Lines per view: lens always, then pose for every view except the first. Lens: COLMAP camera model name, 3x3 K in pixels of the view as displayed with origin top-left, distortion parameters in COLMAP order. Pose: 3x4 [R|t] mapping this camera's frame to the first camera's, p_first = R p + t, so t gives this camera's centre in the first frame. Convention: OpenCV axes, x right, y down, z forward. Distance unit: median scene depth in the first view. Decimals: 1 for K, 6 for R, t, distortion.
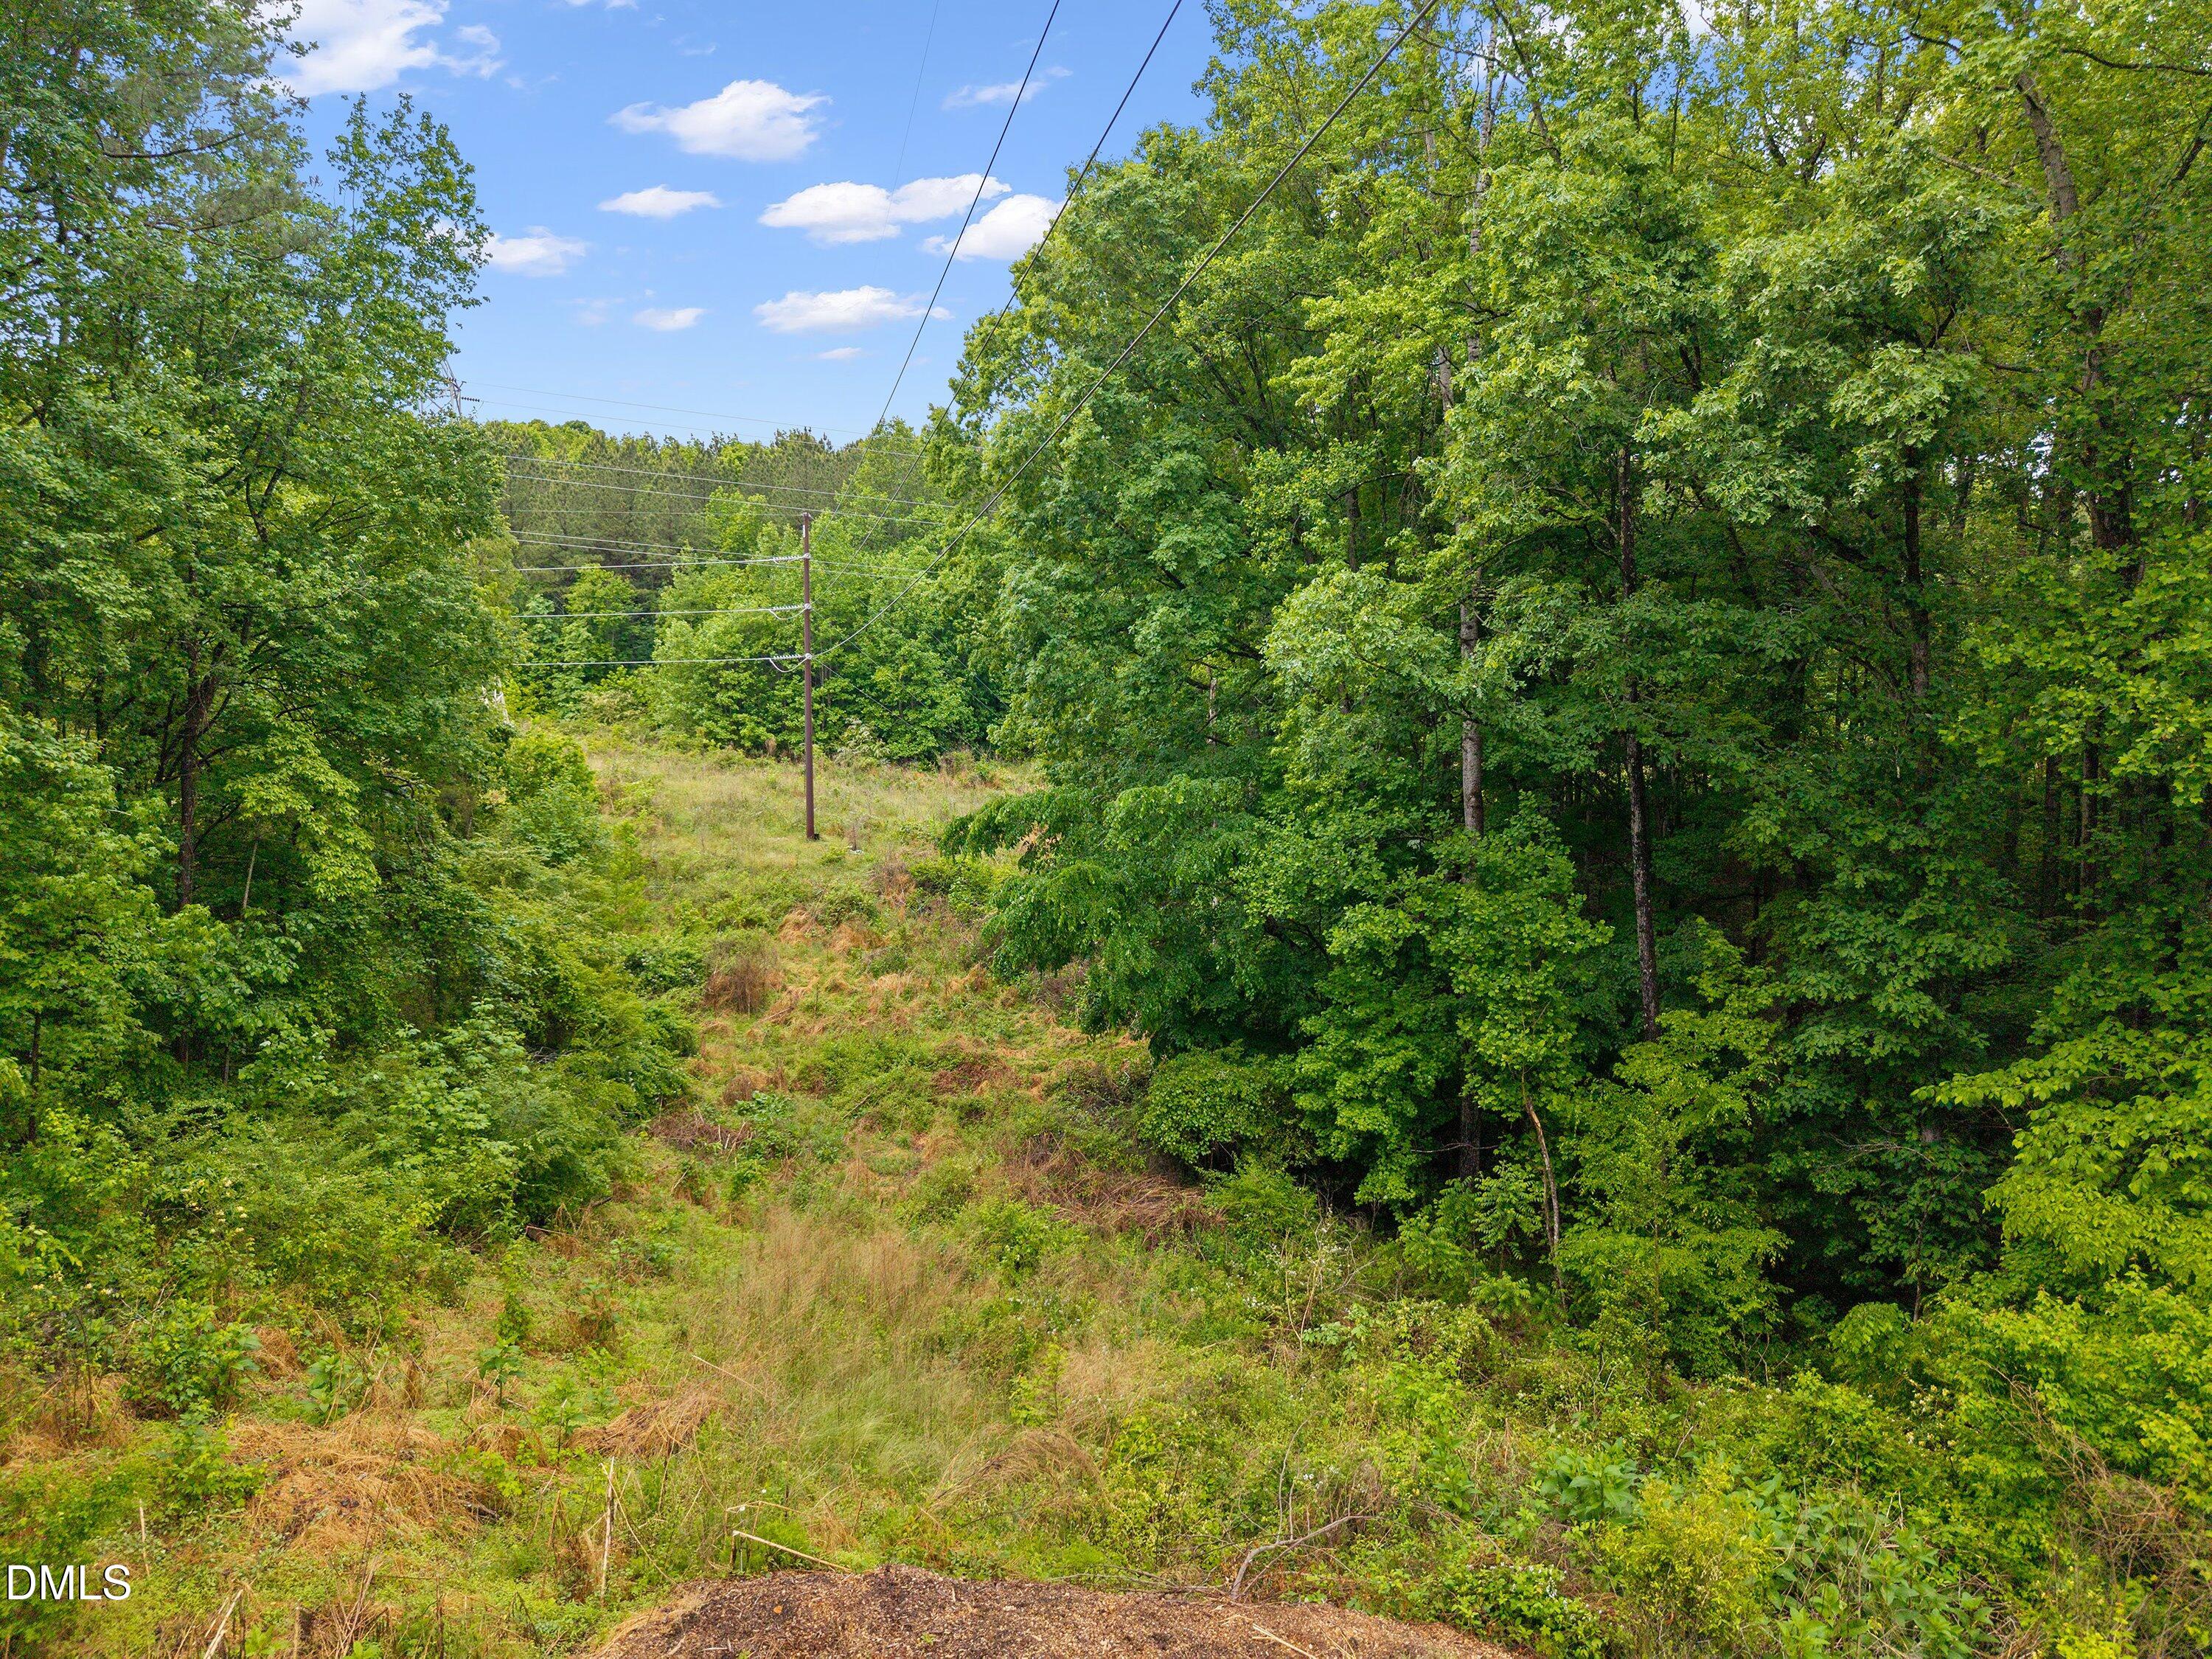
lens RADIAL K [[1506.5, 0, 1127.0], [0, 1506.5, 834.2], [0, 0, 1]] dist [0.022682, -0.023786]
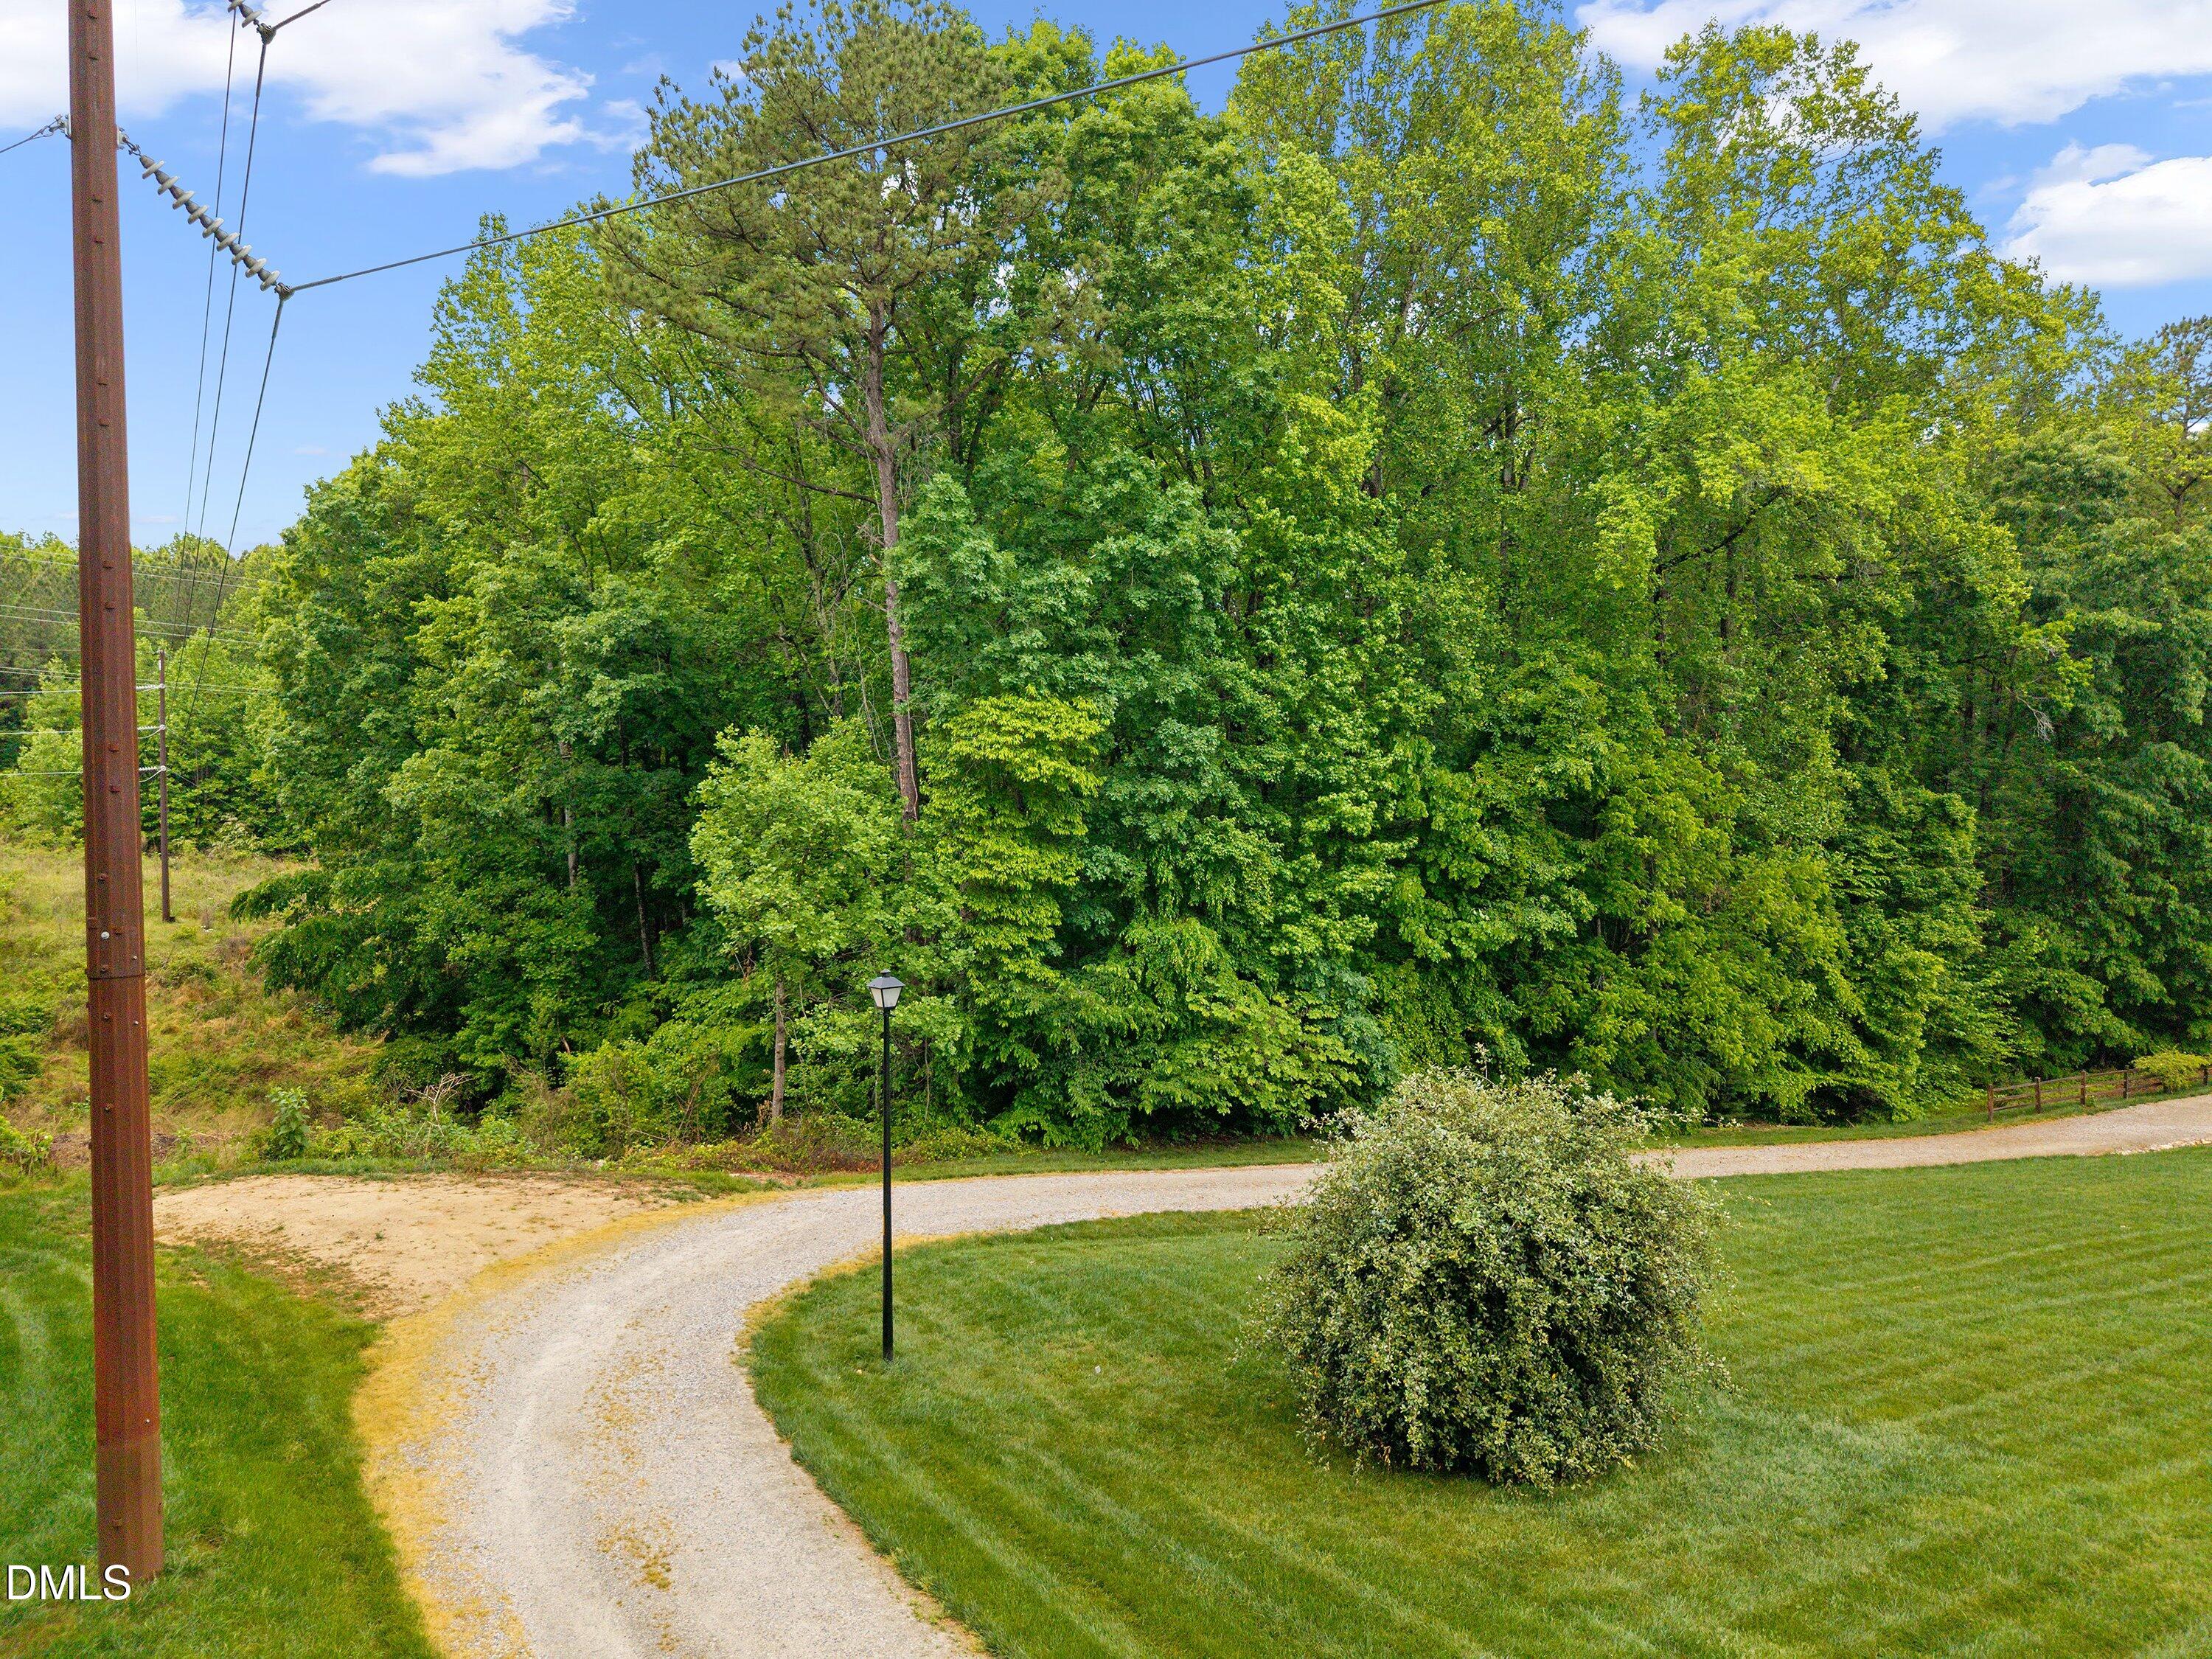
lens RADIAL K [[1506.5, 0, 1084.2], [0, 1506.5, 818.1], [0, 0, 1]] dist [0.022682, -0.023786]
pose [[0.954269, -0.015302, 0.298557, 0.143645], [0.034425, 0.997670, -0.058896, 0.019730], [-0.296961, 0.066481, 0.952573, -0.408332]]
